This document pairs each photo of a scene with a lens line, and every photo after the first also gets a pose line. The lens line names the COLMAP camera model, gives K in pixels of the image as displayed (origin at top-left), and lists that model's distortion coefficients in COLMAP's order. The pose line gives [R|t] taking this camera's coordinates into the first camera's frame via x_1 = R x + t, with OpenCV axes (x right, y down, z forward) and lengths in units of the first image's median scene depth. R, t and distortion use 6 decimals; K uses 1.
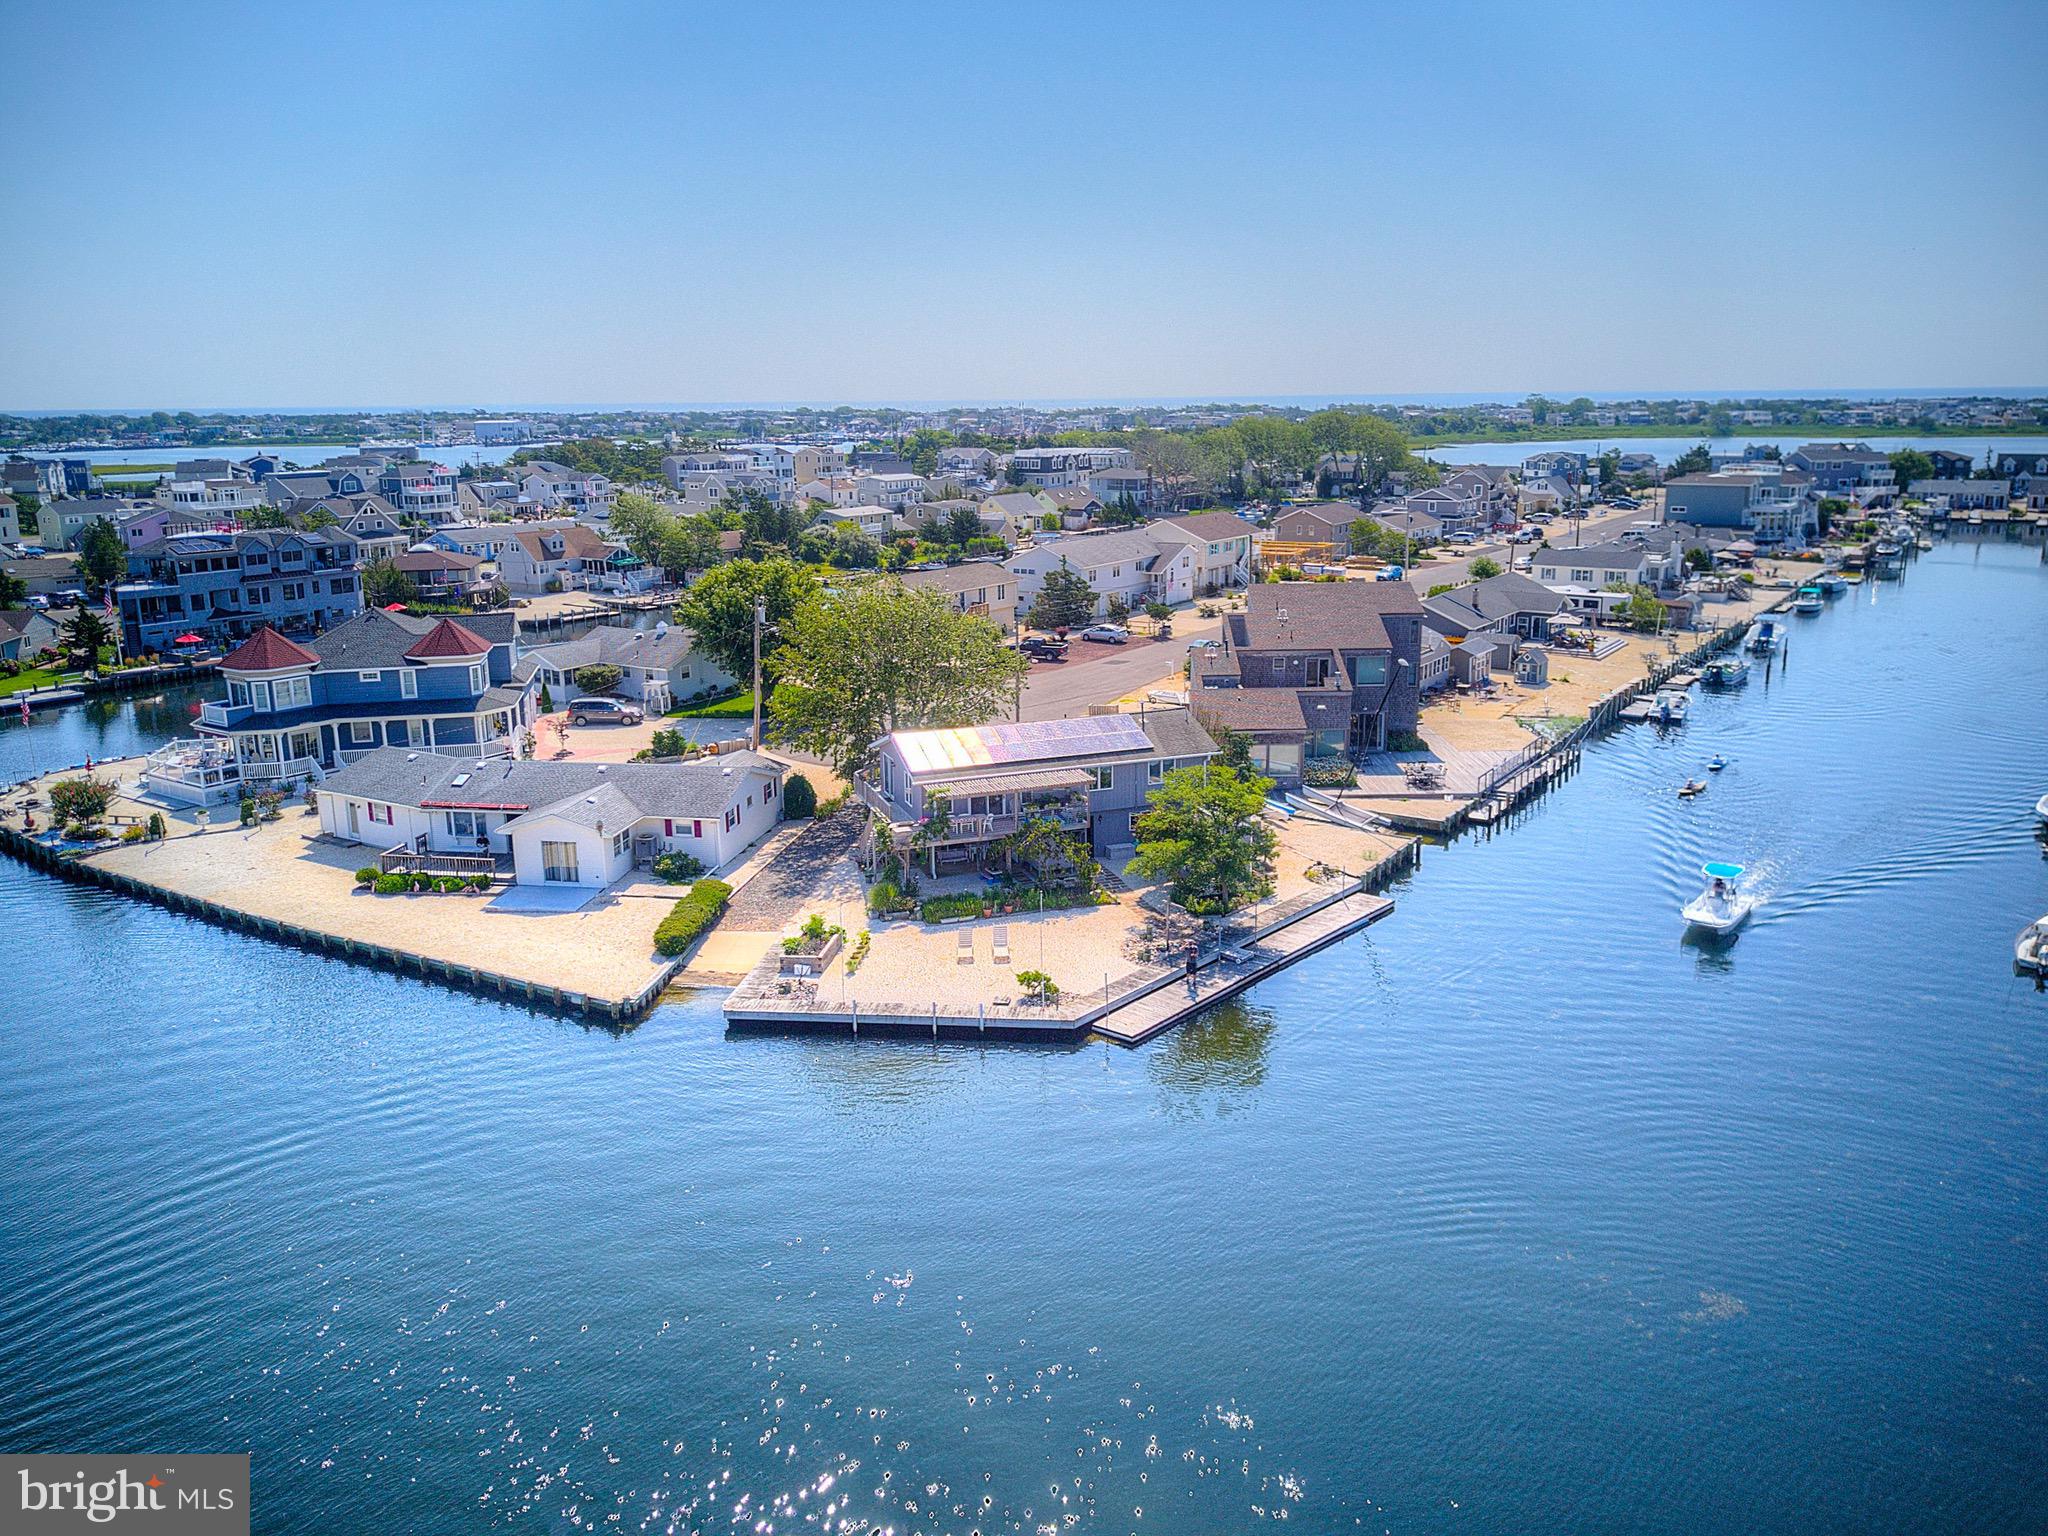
lens RADIAL K [[1566.8, 0, 1039.7], [0, 1566.8, 755.4], [0, 0, 1]] dist [-0.000272, -0.000638]
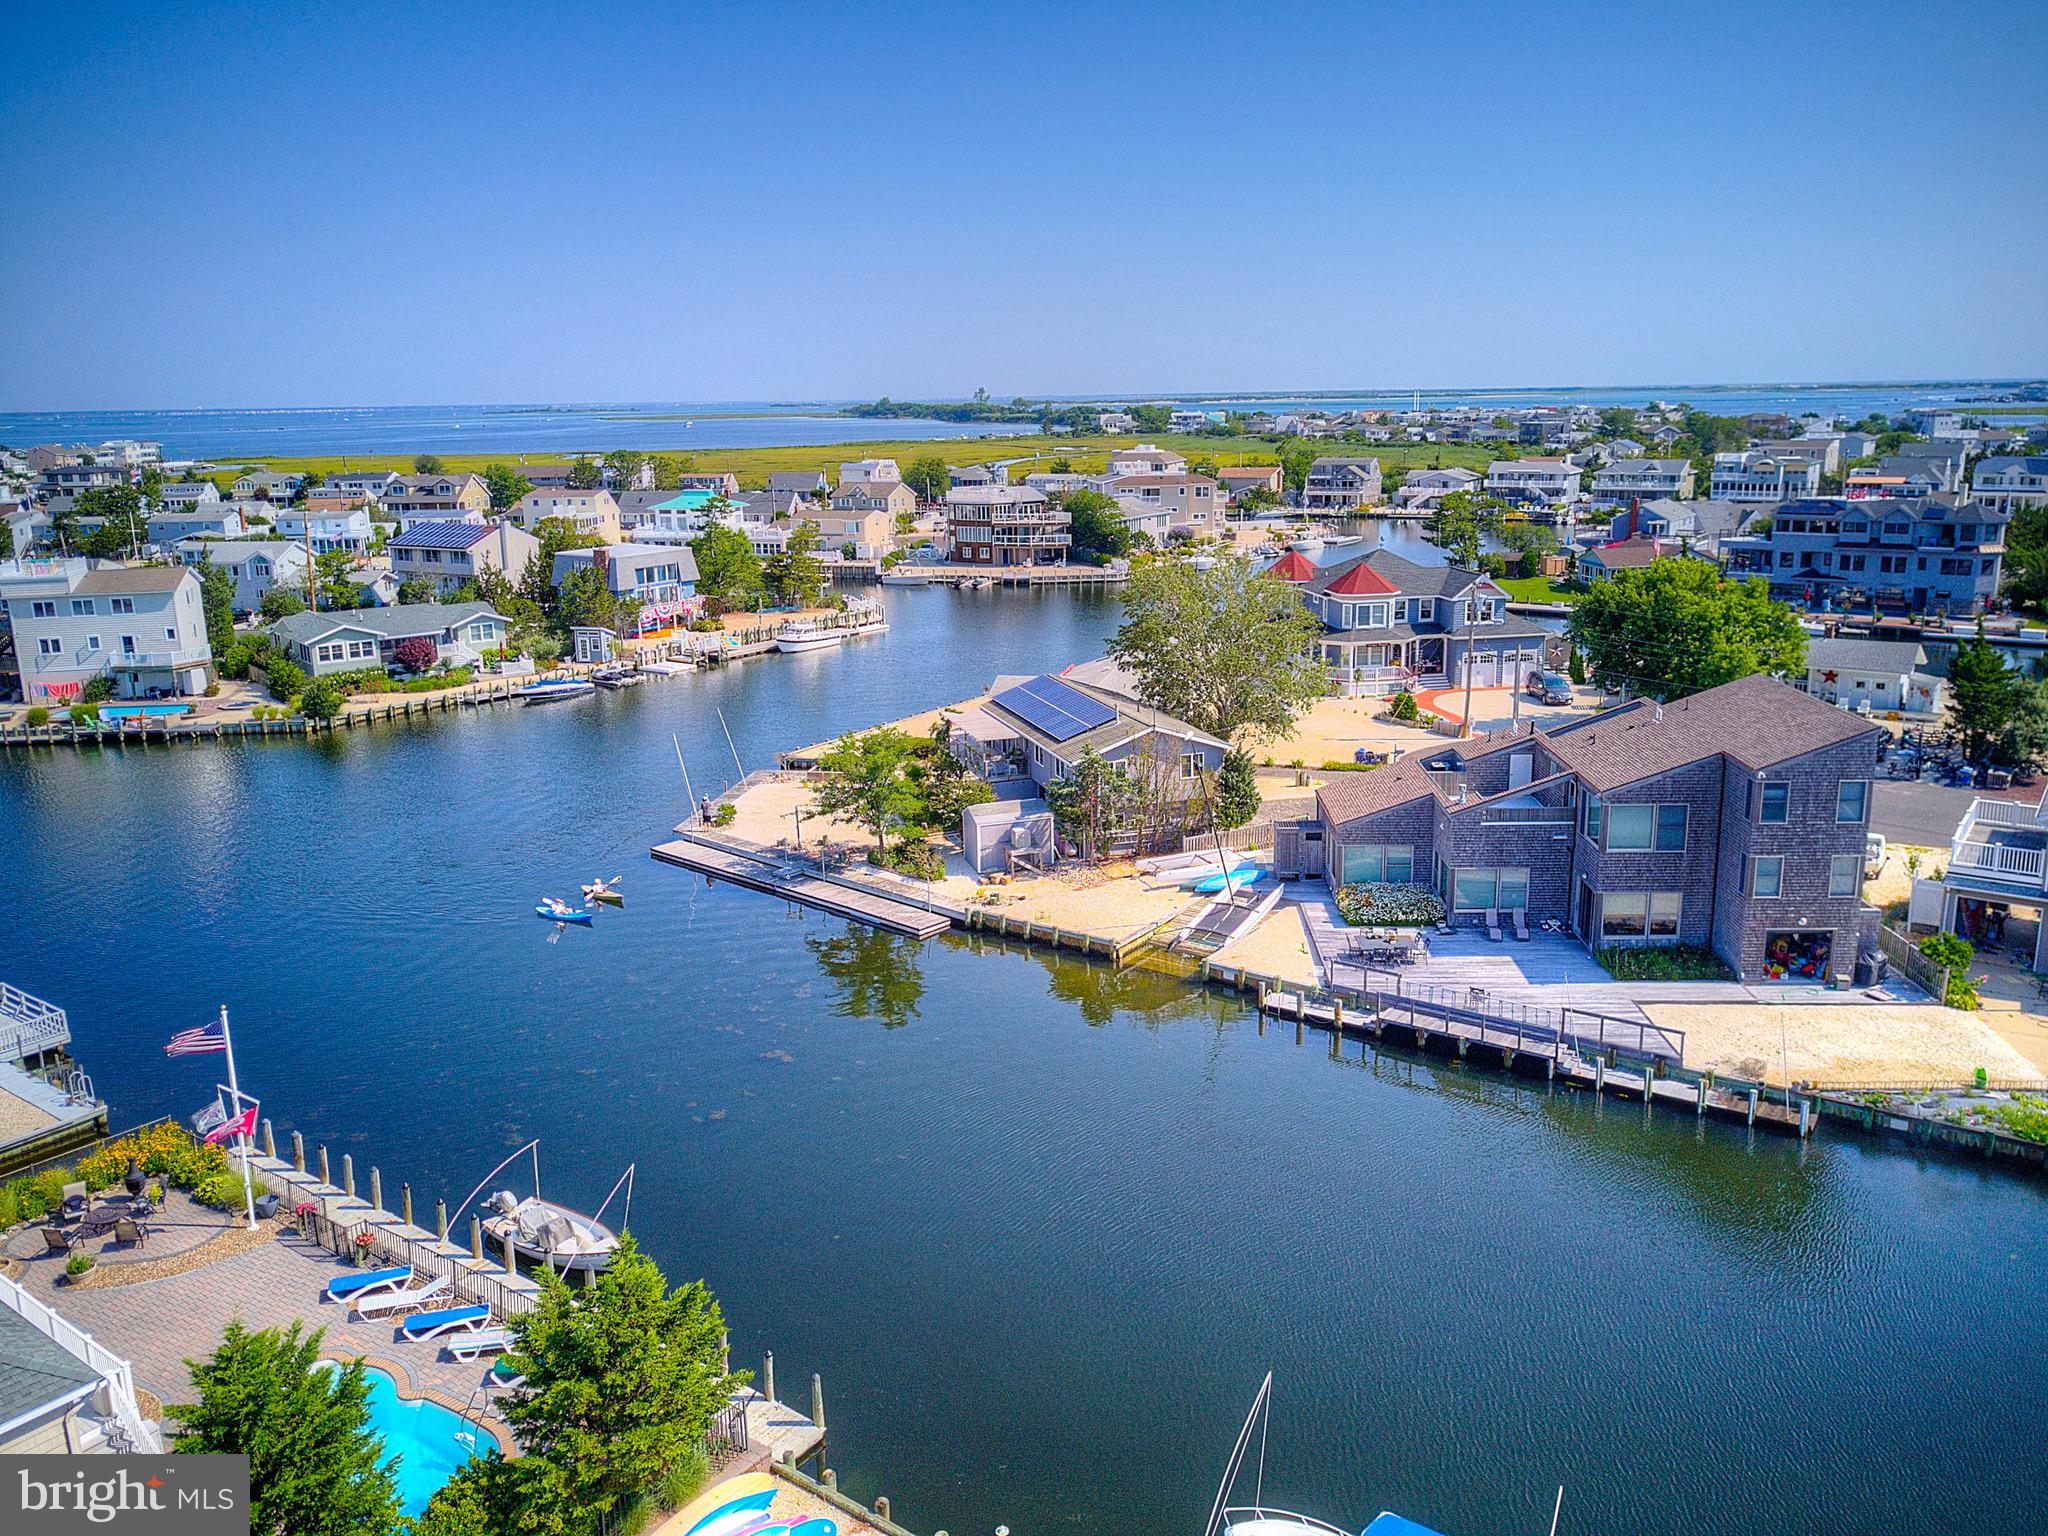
lens RADIAL K [[1562.7, 0, 1038.6], [0, 1562.7, 763.2], [0, 0, 1]] dist [0.007070, -0.003177]
pose [[-0.043632, 0.241019, -0.969539, 0.837383], [-0.204175, 0.947829, 0.244810, -0.186594], [0.977962, 0.208637, 0.007855, 0.787980]]
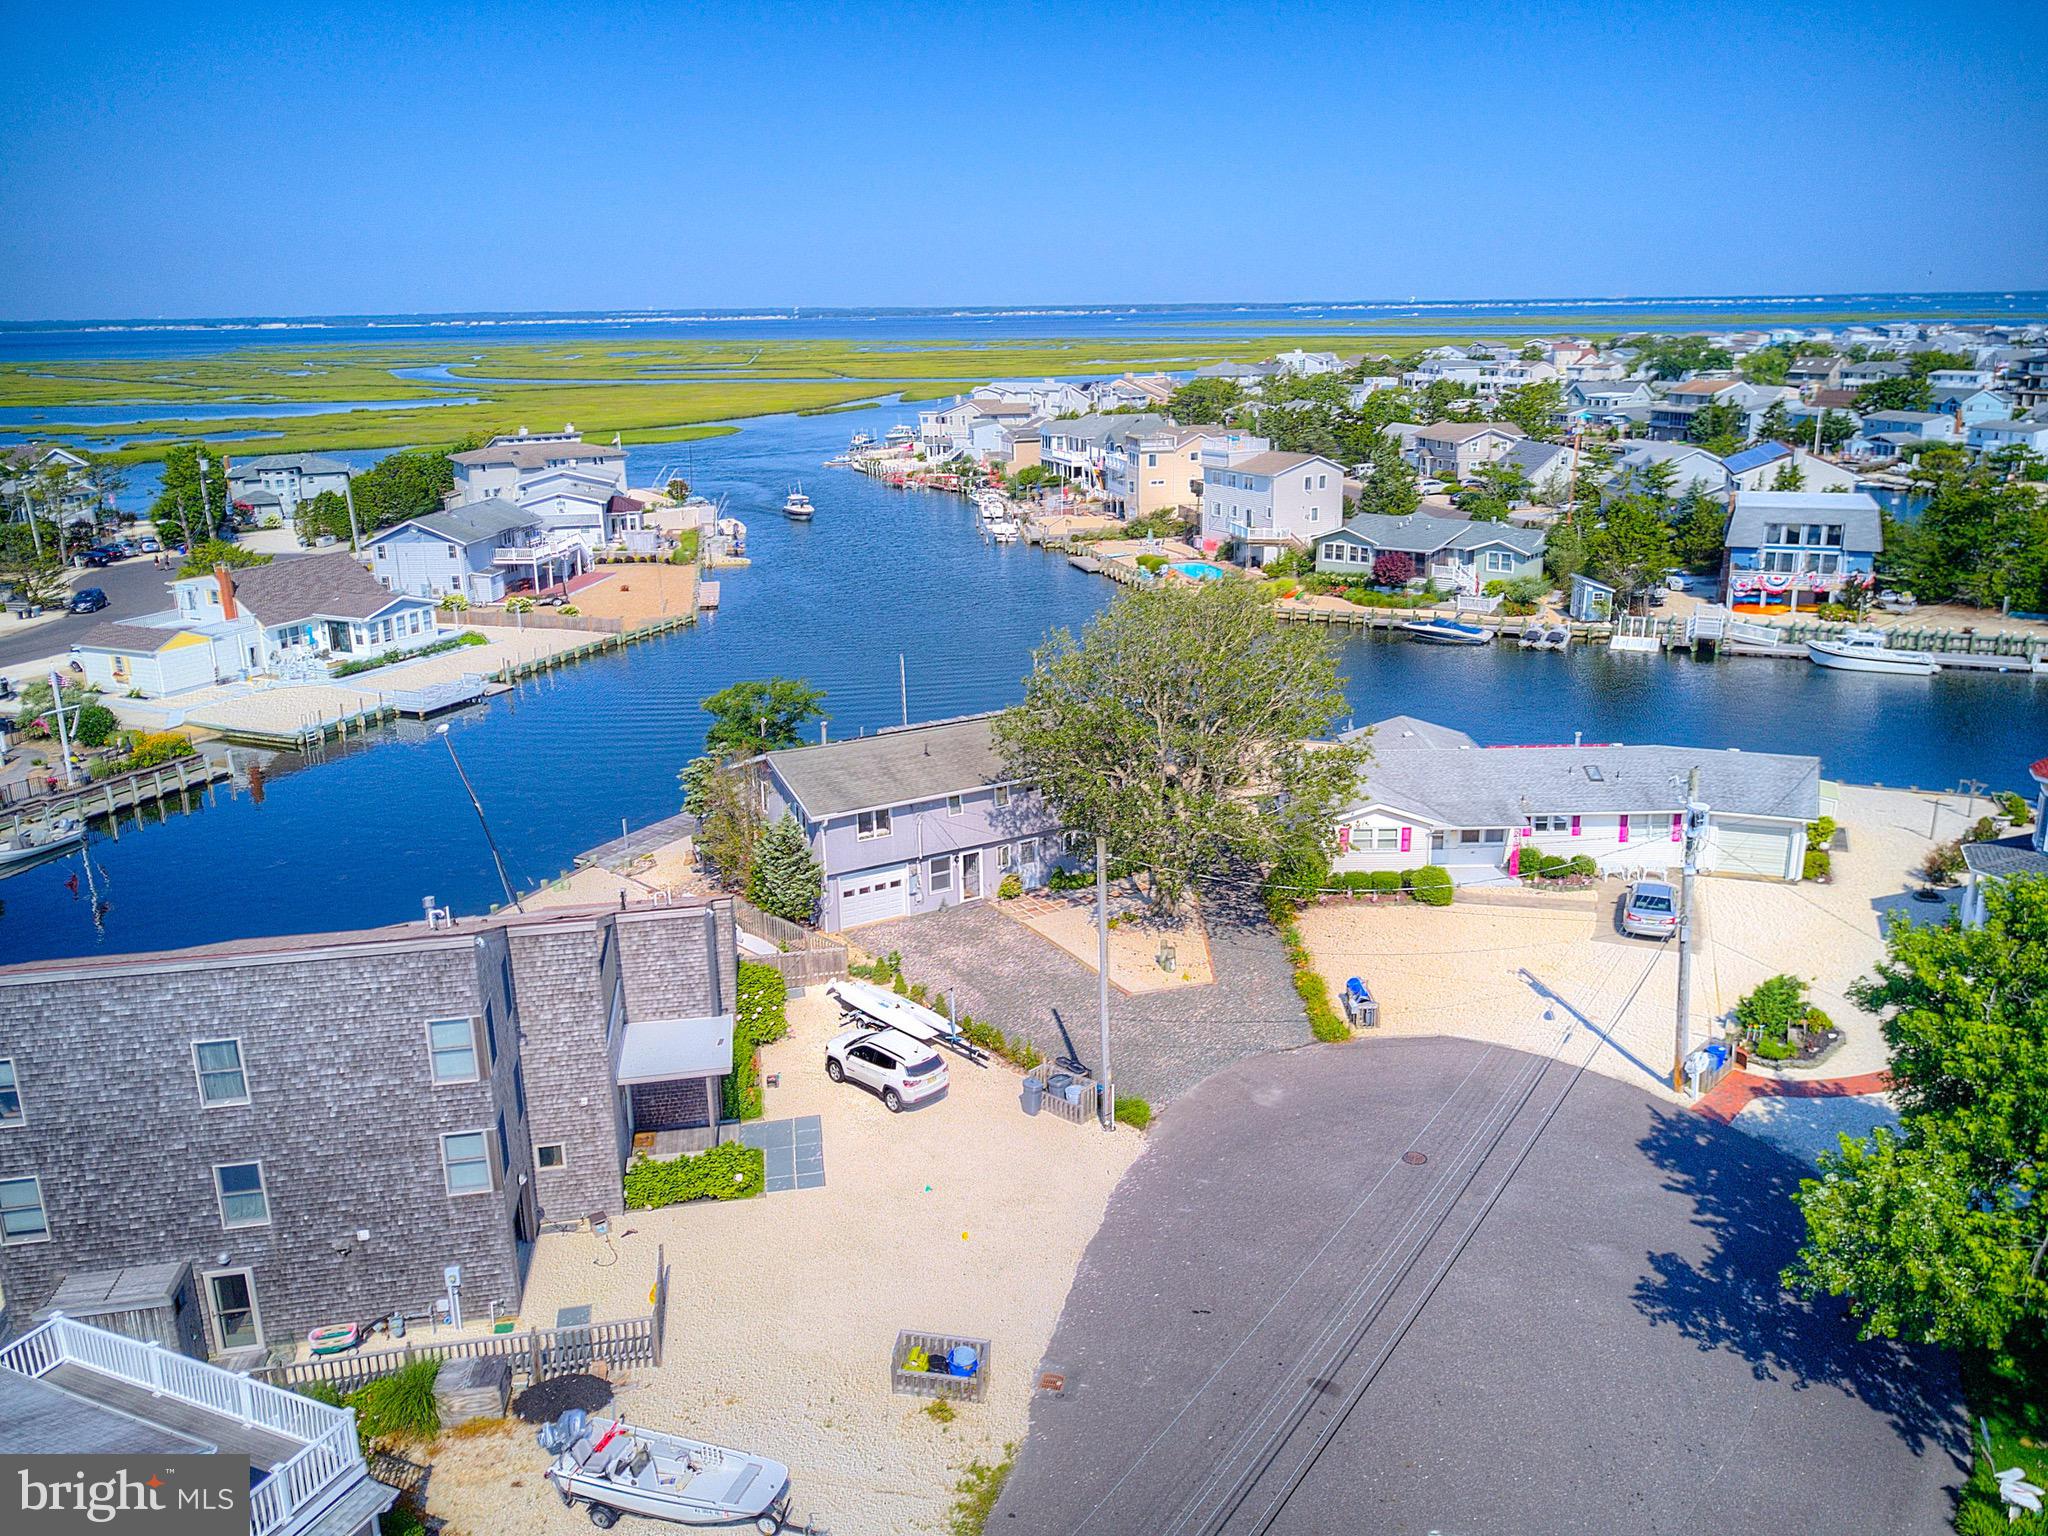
lens RADIAL K [[1566.8, 0, 1039.7], [0, 1566.8, 755.4], [0, 0, 1]] dist [-0.000272, -0.000638]
pose [[-0.983313, 0.074688, -0.165883, 0.074859], [-0.014560, 0.876603, 0.480993, -0.329028], [0.181338, 0.475382, -0.860888, 1.406832]]
